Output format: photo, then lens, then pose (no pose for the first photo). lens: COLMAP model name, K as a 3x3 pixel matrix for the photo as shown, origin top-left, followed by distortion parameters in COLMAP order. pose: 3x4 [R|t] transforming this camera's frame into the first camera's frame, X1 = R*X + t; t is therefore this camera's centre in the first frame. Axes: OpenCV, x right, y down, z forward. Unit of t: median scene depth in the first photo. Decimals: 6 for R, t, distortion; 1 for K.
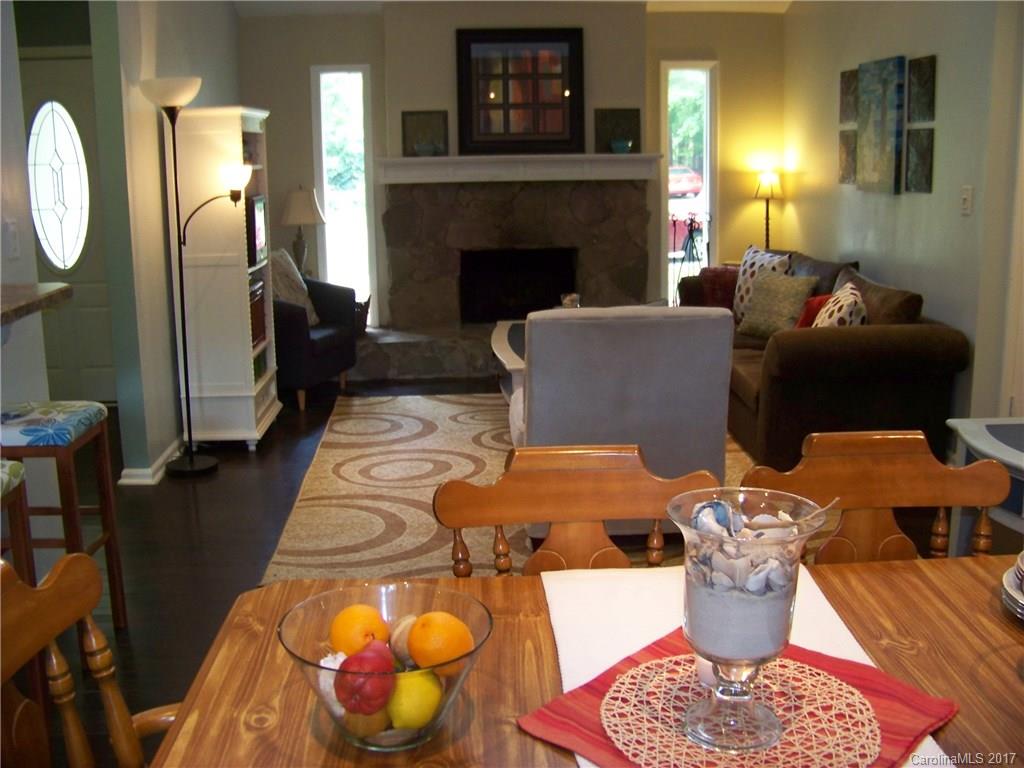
lens RADIAL K [[1072.3, 0, 515.7], [0, 1072.3, 358.5], [0, 0, 1]] dist [-0.257022, 0.319585]
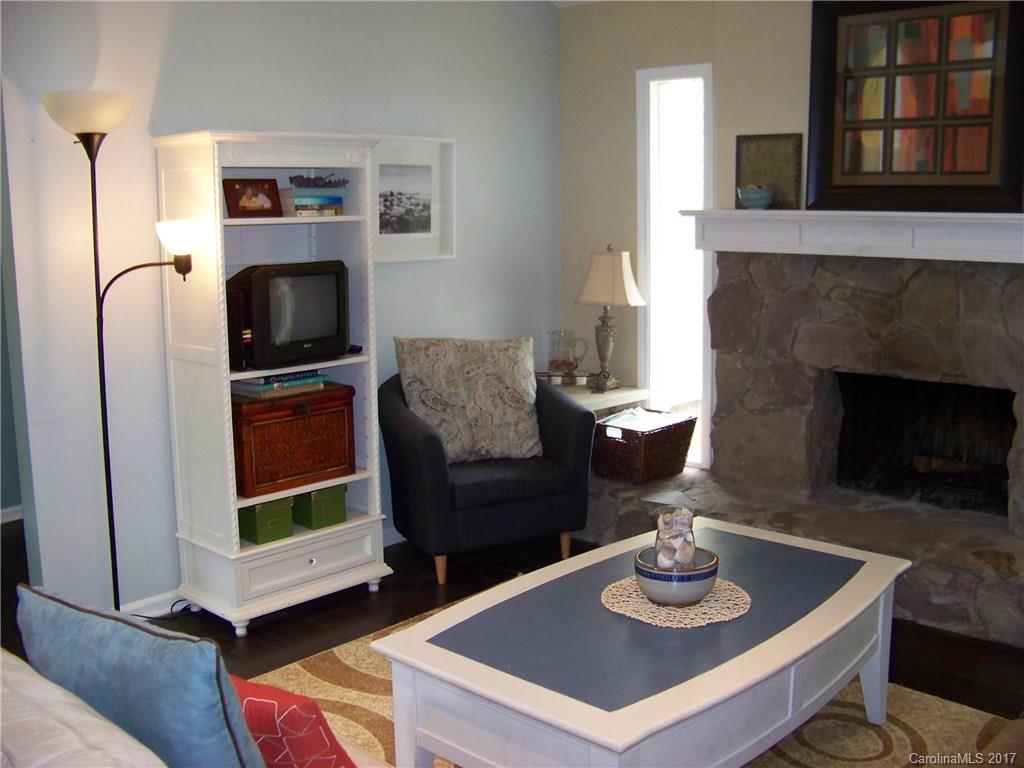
lens RADIAL K [[1072.3, 0, 515.7], [0, 1072.3, 358.5], [0, 0, 1]] dist [-0.257022, 0.319585]
pose [[0.696059, 0.113932, -0.708887, 0.254187], [-0.141441, 0.989741, 0.020189, -0.098165], [0.703915, 0.086213, 0.705033, 0.482947]]
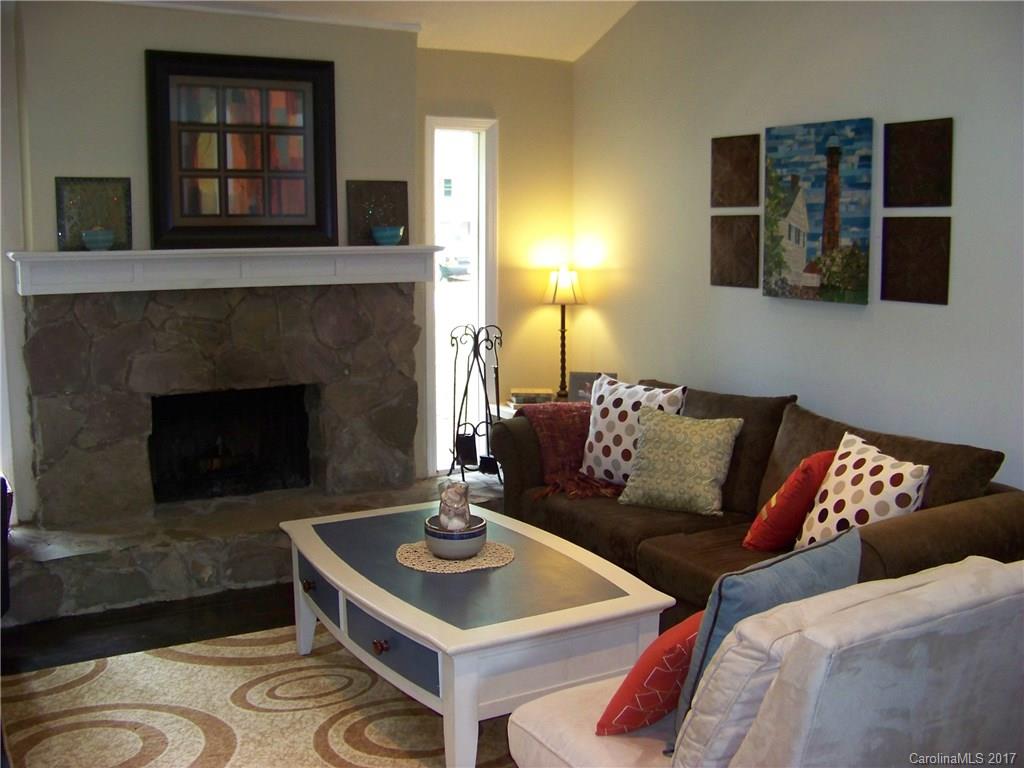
lens RADIAL K [[1072.3, 0, 515.7], [0, 1072.3, 358.5], [0, 0, 1]] dist [-0.257022, 0.319585]
pose [[0.885443, -0.038908, 0.463117, -0.152047], [0.074834, 0.995422, -0.059448, -0.072270], [-0.458684, 0.087295, 0.884301, 0.352736]]
